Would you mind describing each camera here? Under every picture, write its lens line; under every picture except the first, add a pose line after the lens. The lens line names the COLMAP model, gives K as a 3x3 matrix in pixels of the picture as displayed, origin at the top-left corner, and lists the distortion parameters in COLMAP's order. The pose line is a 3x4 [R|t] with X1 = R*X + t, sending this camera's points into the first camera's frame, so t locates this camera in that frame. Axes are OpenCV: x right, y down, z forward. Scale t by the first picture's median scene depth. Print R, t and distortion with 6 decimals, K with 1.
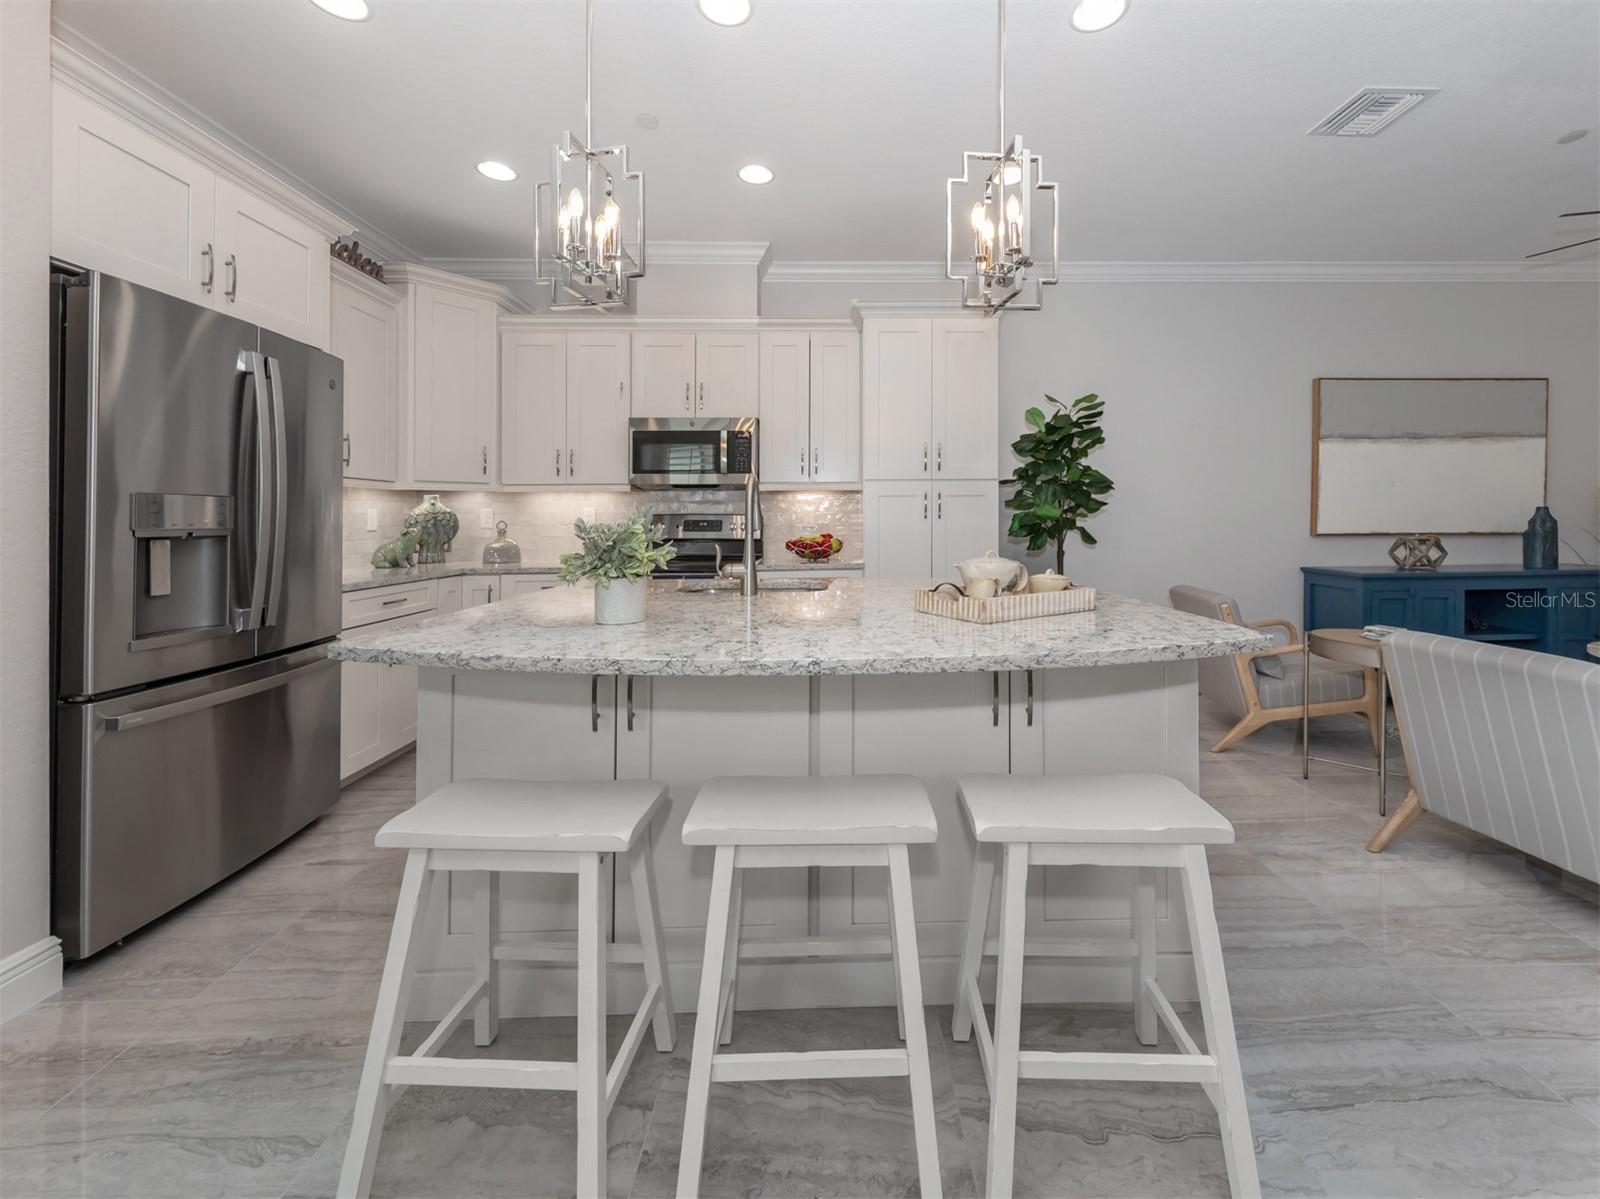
lens RADIAL K [[640.7, 0, 842.2], [0, 640.7, 514.6], [0, 0, 1]] dist [0.015526, -0.000386]
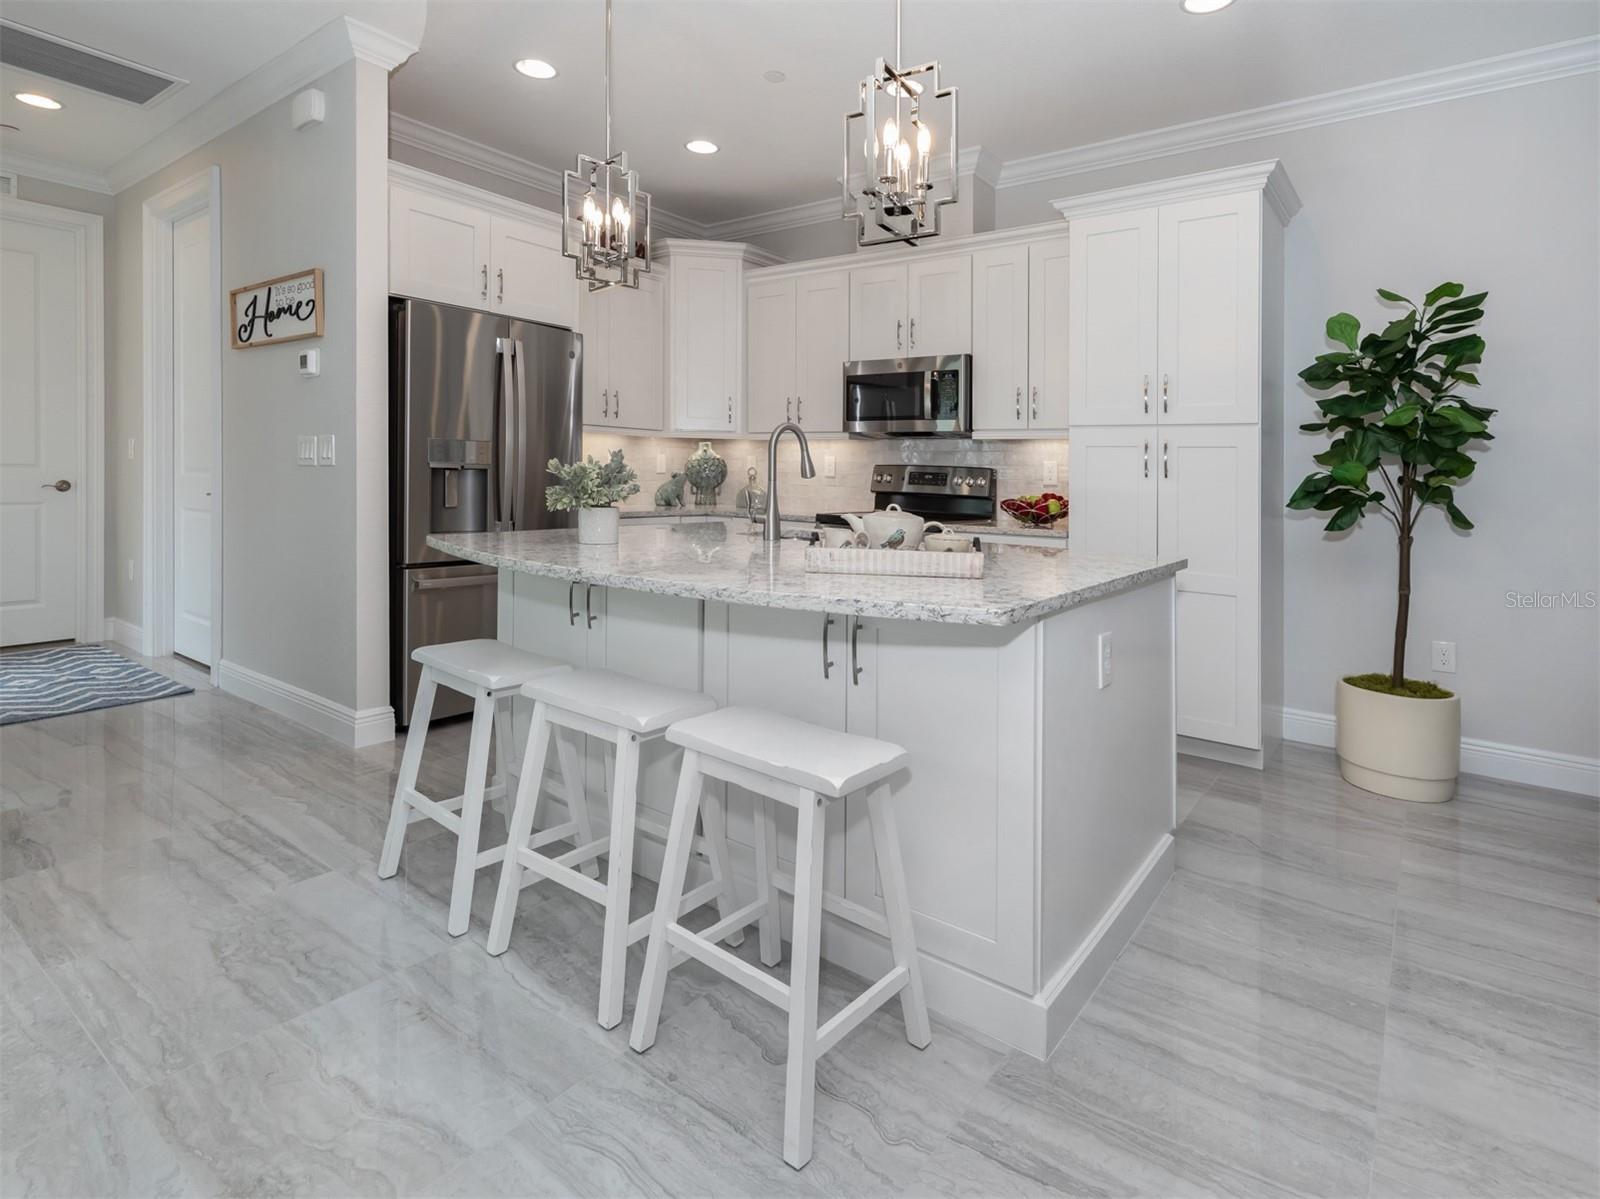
lens RADIAL K [[818.0, 0, 808.2], [0, 818.0, 507.1], [0, 0, 1]] dist [0.001057, 0.000058]
pose [[0.787826, 0.054108, -0.613516, 0.387789], [-0.027759, 0.998241, 0.052393, 0.001651], [0.615272, -0.024246, 0.787942, 0.002675]]
